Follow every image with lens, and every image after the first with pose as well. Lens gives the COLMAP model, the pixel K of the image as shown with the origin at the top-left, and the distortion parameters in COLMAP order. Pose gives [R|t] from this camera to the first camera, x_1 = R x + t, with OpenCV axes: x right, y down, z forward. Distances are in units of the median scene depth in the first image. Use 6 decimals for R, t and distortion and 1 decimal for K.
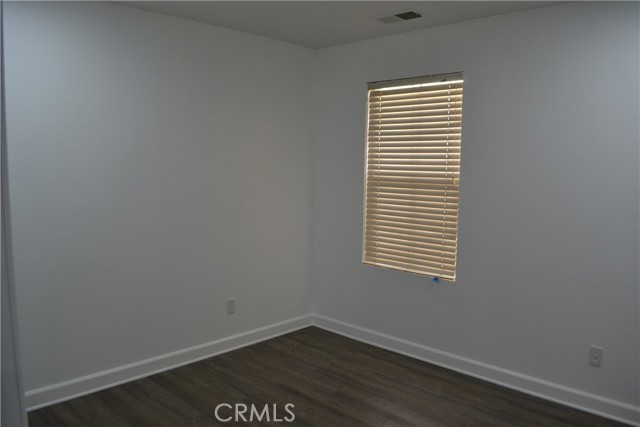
lens RADIAL K [[510.8, 0, 321.5], [0, 510.8, 221.5], [0, 0, 1]] dist [-0.079309, 0.001886]
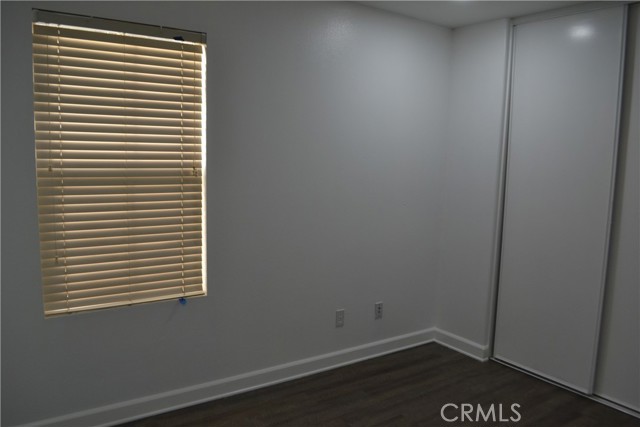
lens RADIAL K [[510.8, 0, 321.5], [0, 510.8, 221.5], [0, 0, 1]] dist [-0.079309, 0.001886]
pose [[0.187808, -0.143948, 0.971600, -0.462524], [0.083141, 0.987982, 0.130304, -0.086999], [-0.978681, 0.056308, 0.197519, 0.638038]]
